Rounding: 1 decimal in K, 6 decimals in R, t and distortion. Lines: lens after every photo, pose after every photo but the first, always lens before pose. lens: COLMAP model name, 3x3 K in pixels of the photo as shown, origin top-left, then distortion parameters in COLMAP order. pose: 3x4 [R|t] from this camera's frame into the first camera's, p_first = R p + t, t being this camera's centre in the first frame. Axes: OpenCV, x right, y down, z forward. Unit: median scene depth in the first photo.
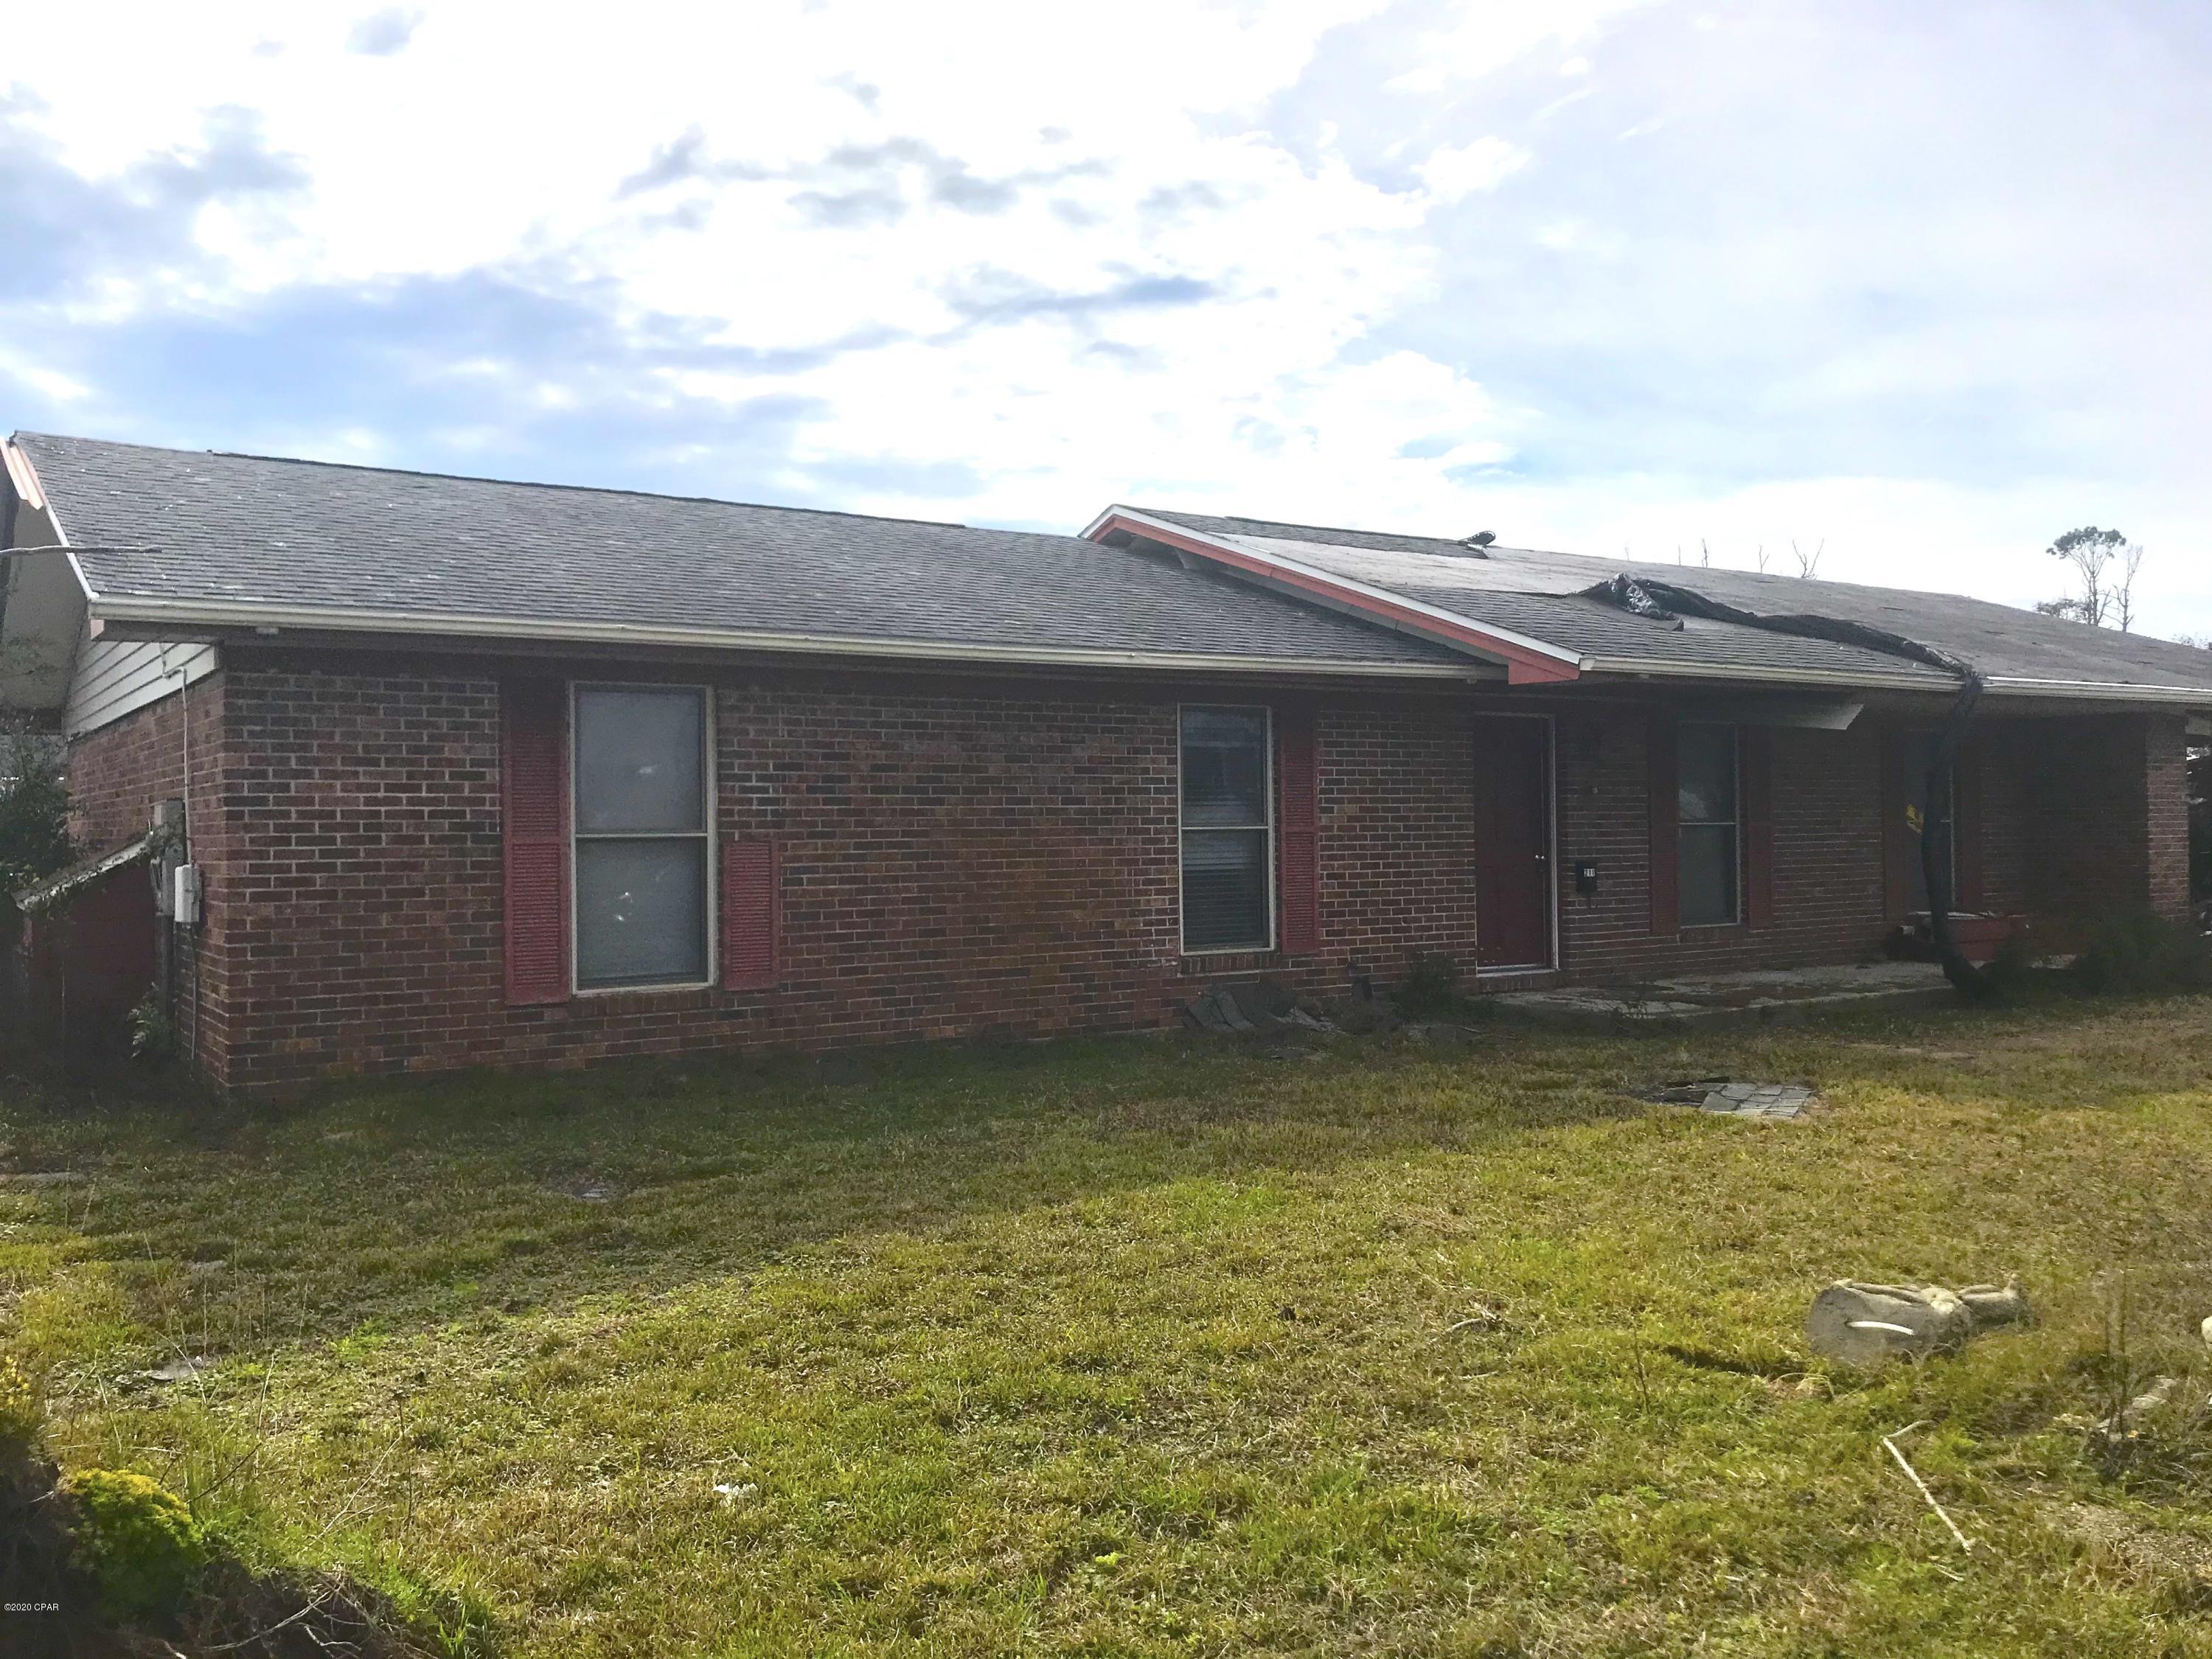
lens RADIAL K [[1809.9, 0, 1076.9], [0, 1809.9, 796.4], [0, 0, 1]] dist [0.031766, -0.040210]
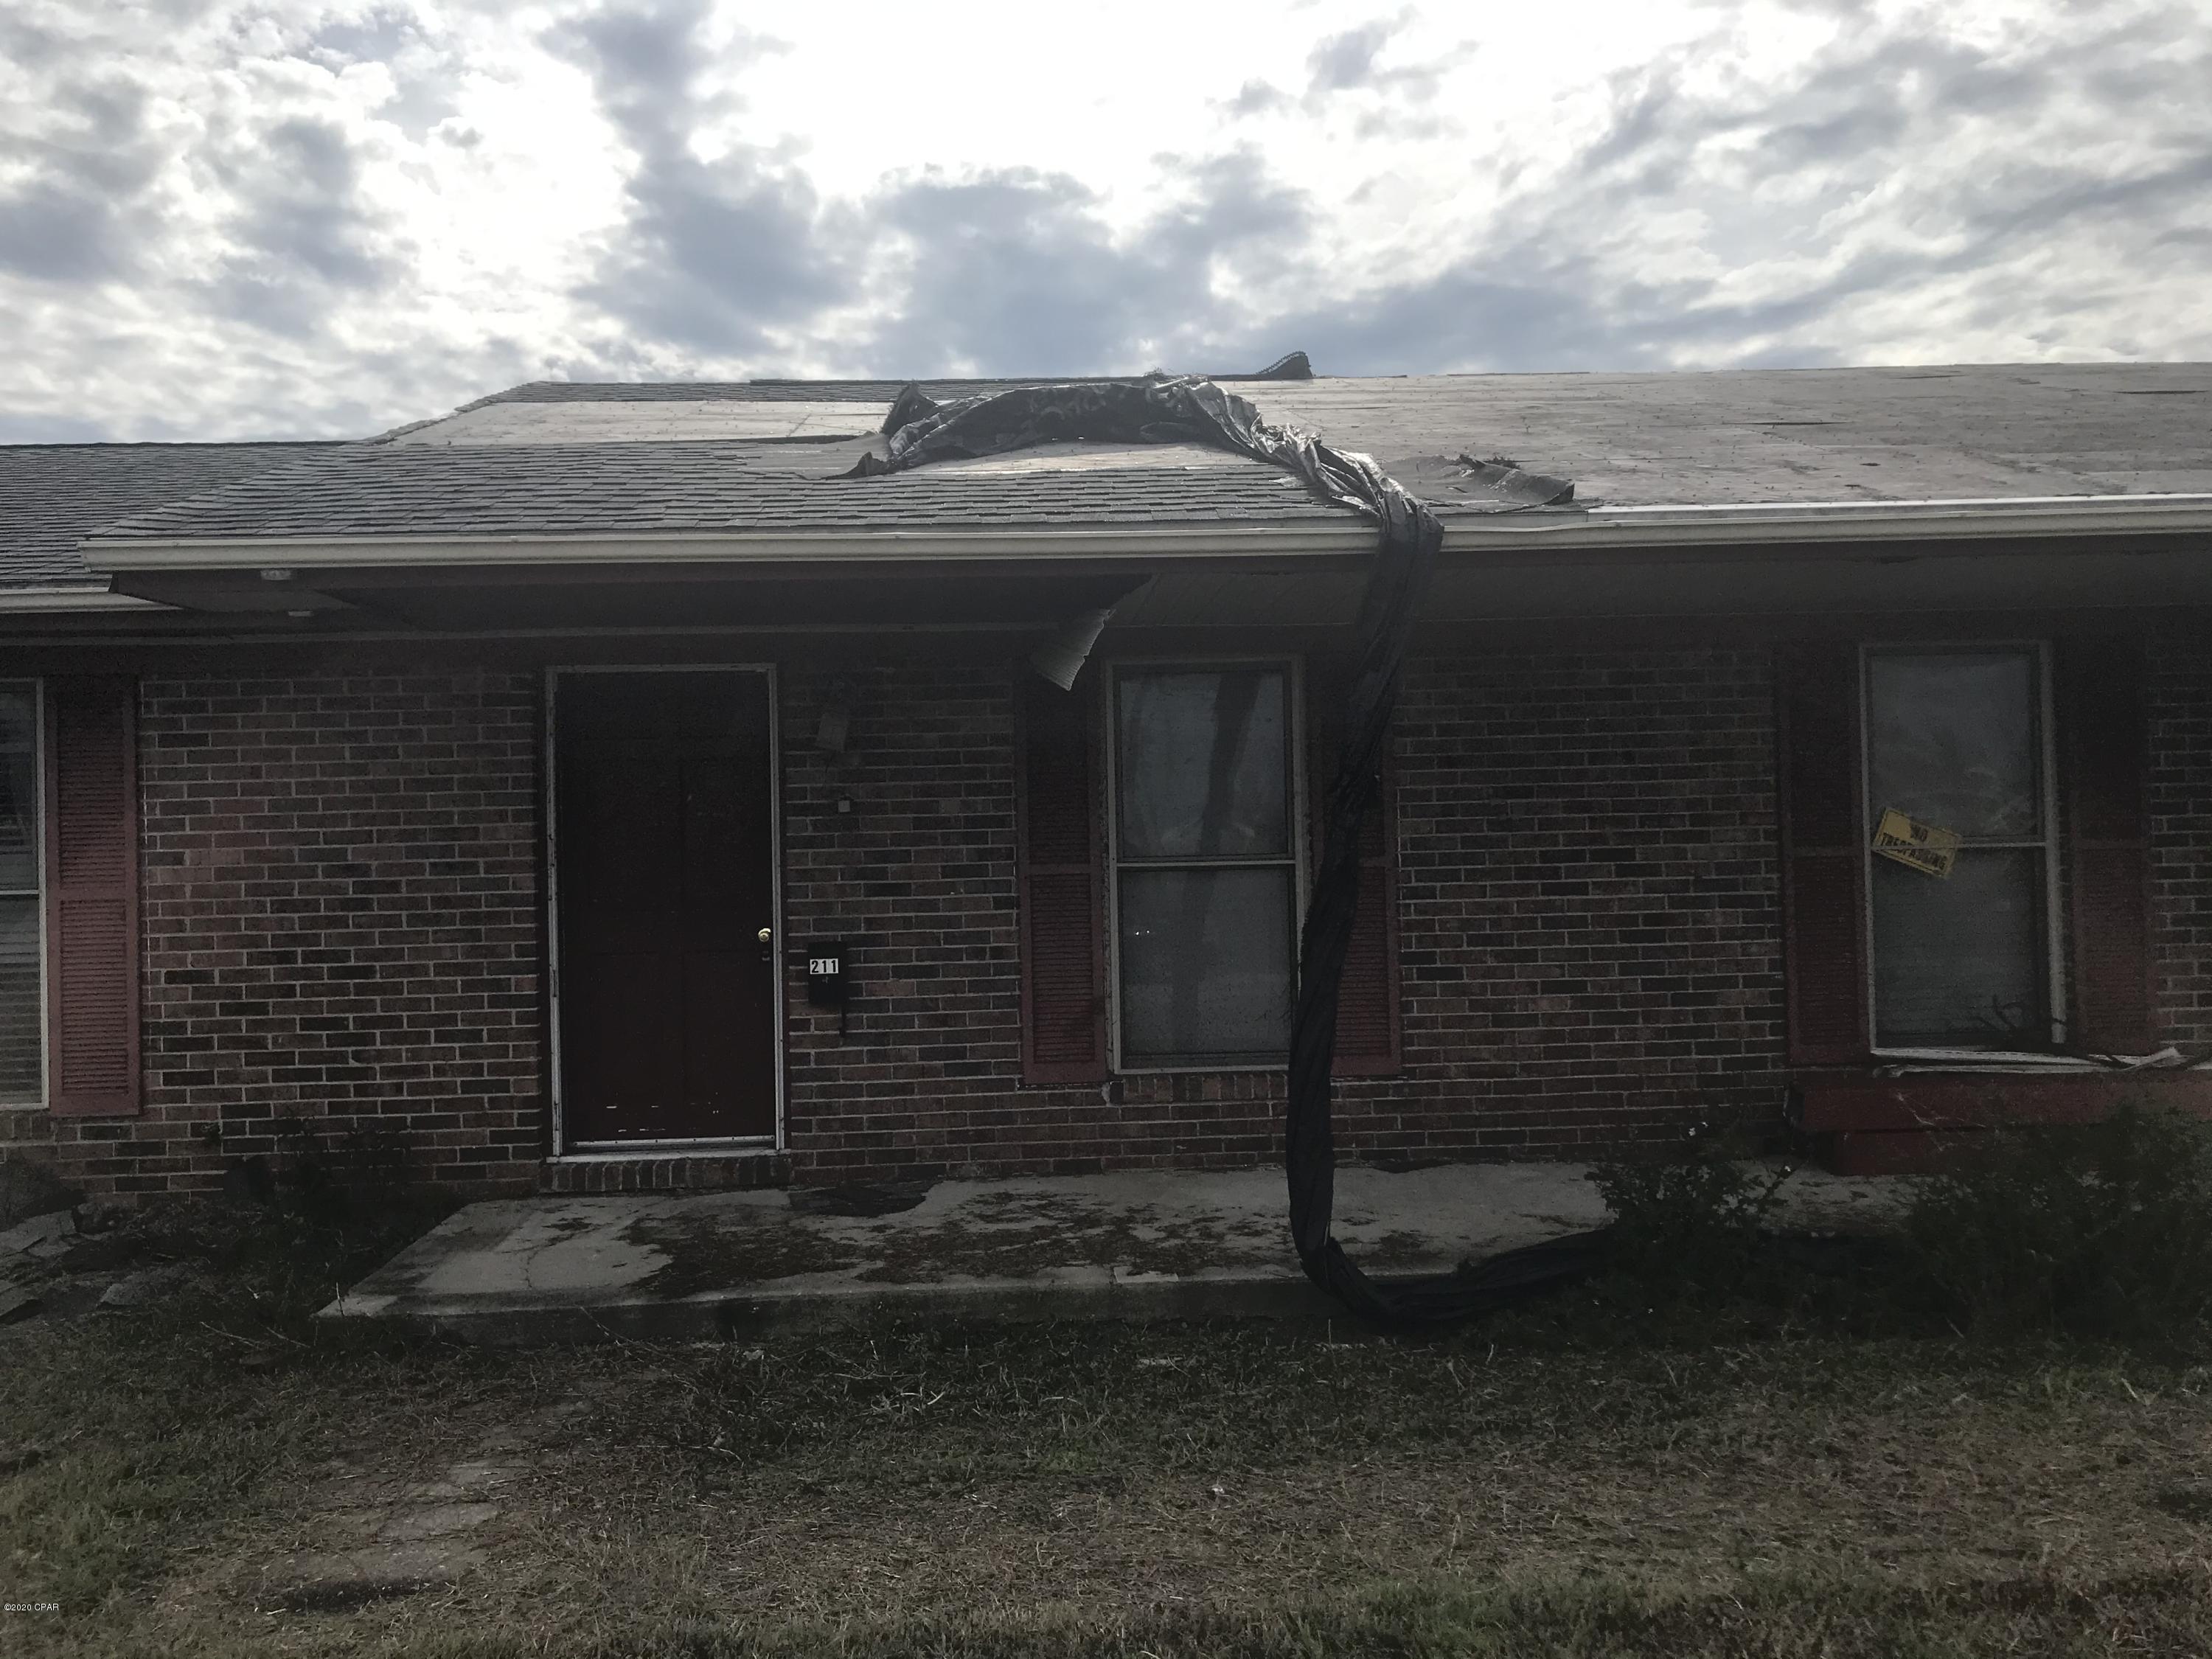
lens RADIAL K [[1809.9, 0, 1100.1], [0, 1809.9, 820.2], [0, 0, 1]] dist [0.031766, -0.040210]
pose [[0.858892, -0.014919, -0.511939, 0.745021], [0.024392, 0.999633, 0.011790, -0.004586], [0.511576, -0.022614, 0.858941, 0.730891]]
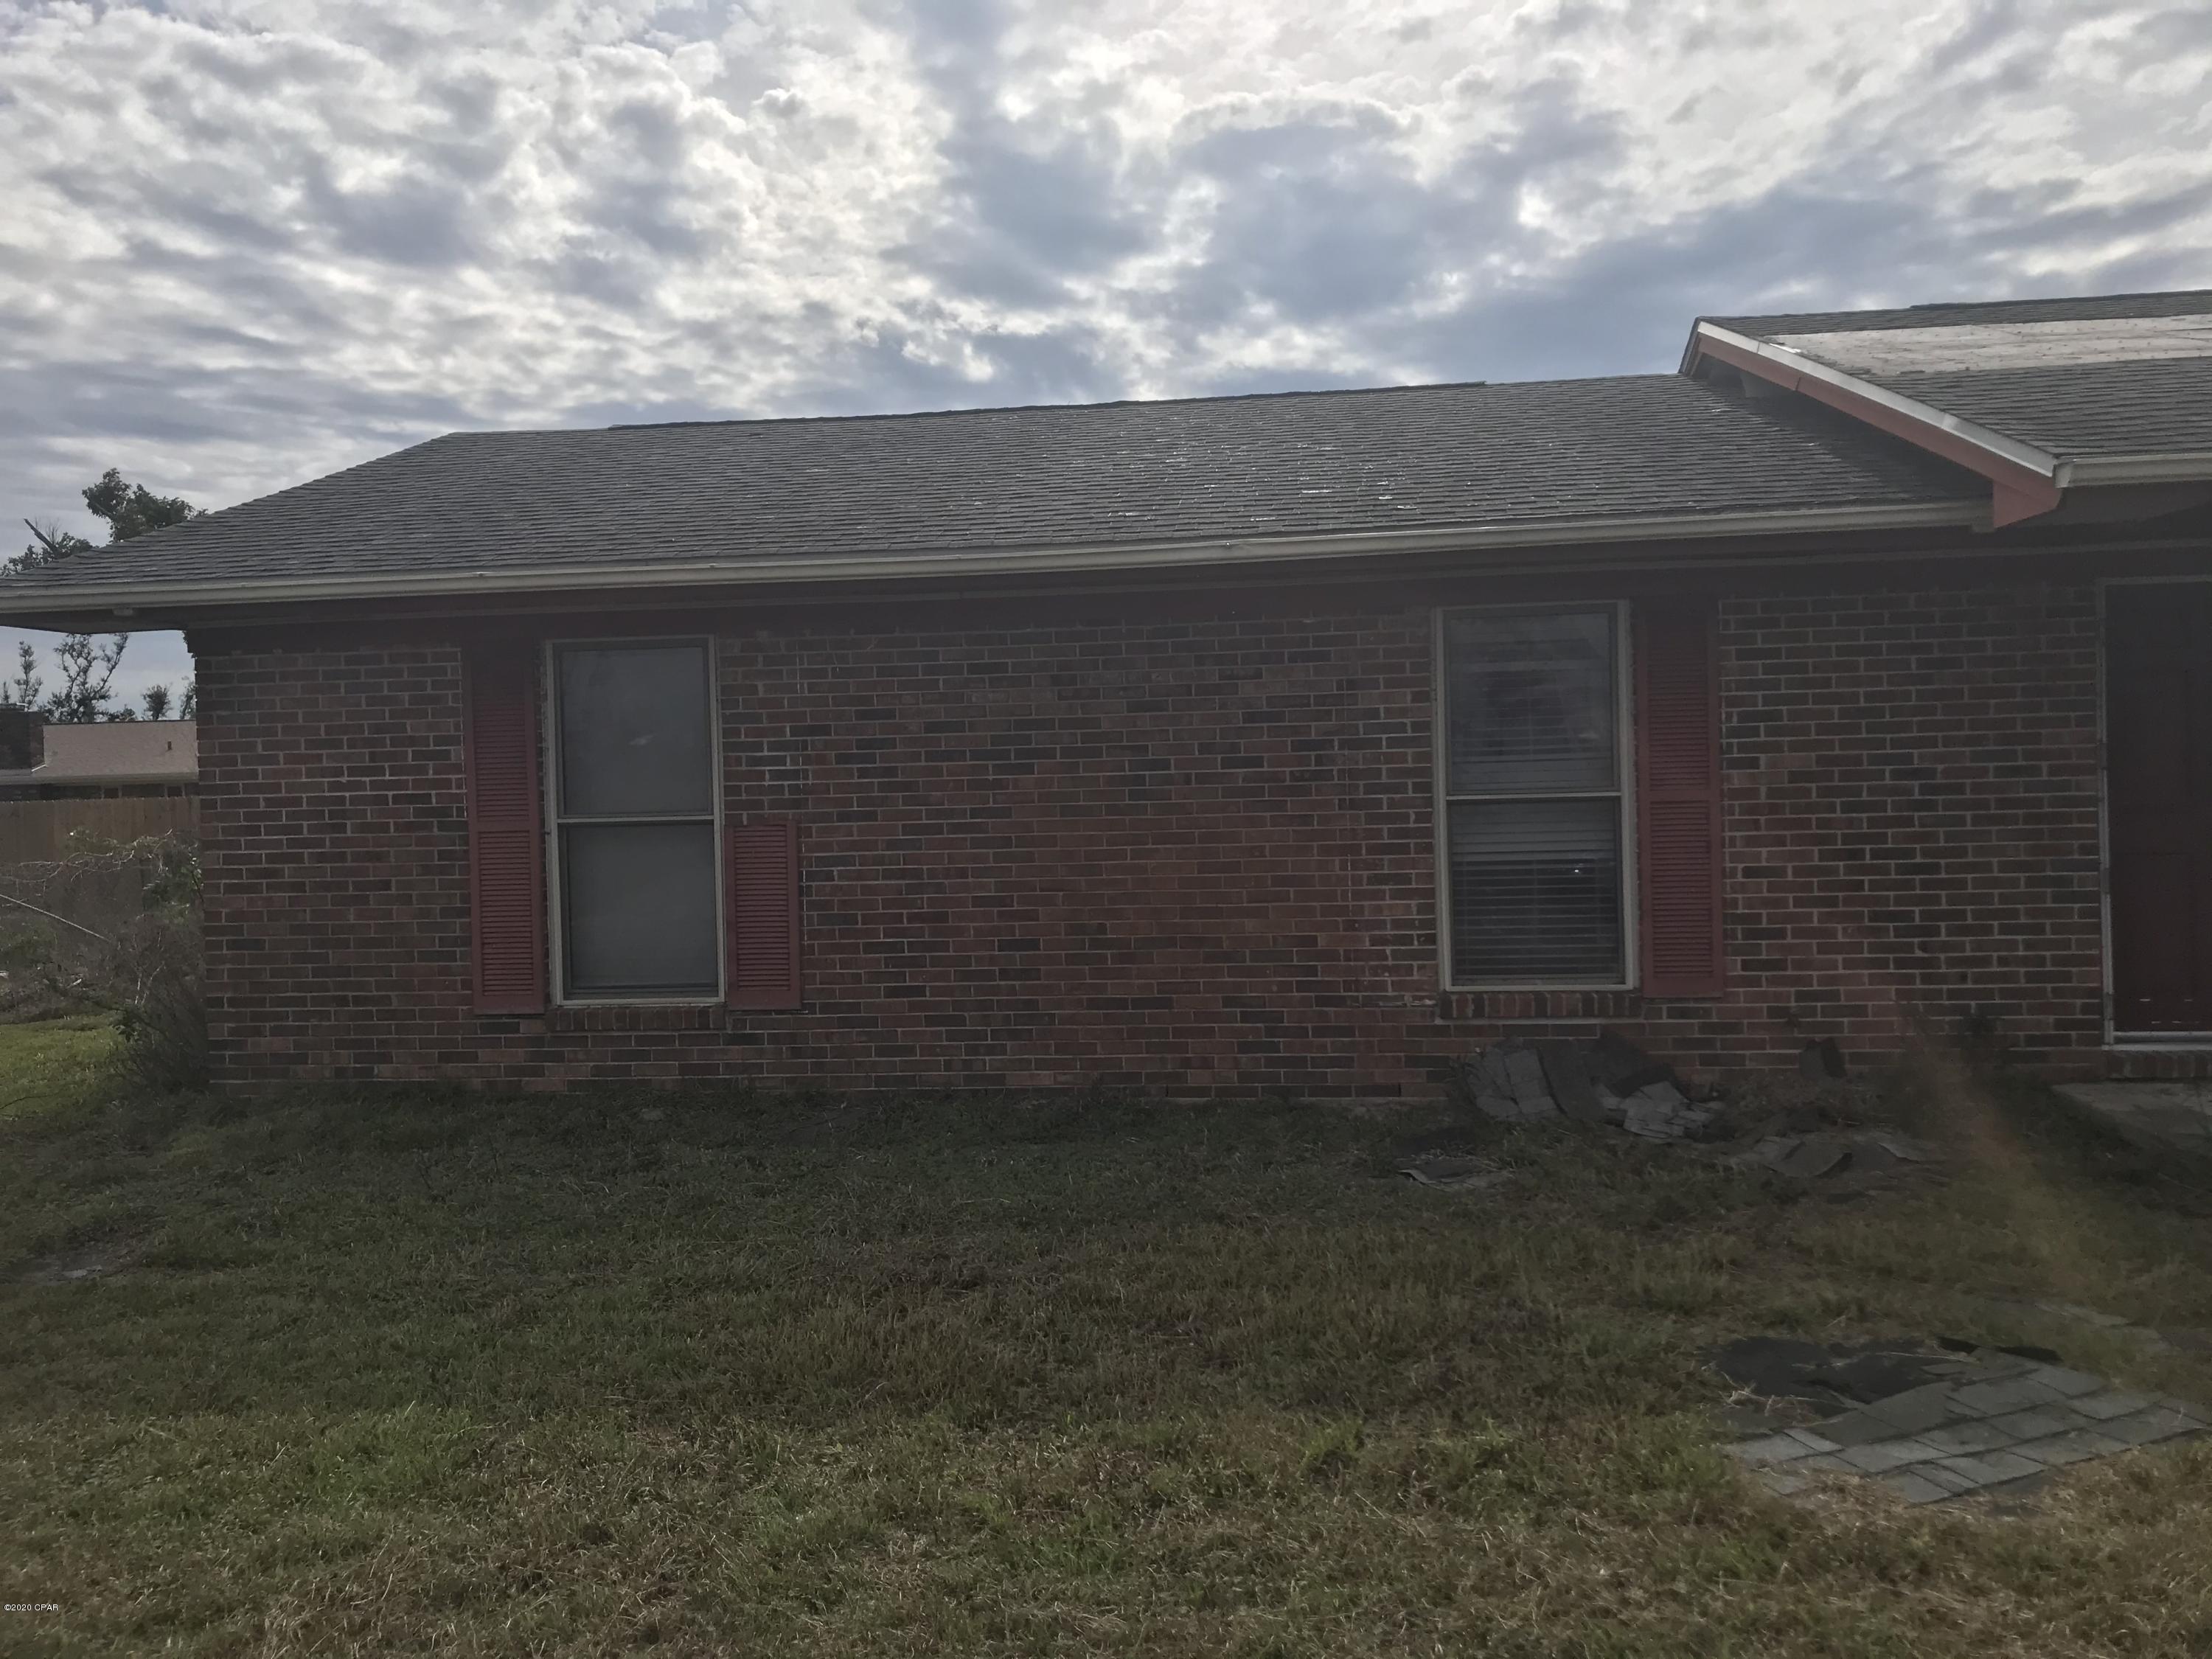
lens RADIAL K [[1809.9, 0, 1099.6], [0, 1809.9, 795.0], [0, 0, 1]] dist [0.031766, -0.040210]
pose [[0.768486, -0.007108, -0.639827, 0.400854], [0.028847, 0.999306, 0.023547, -0.002836], [0.639216, -0.036552, 0.768158, 0.428497]]
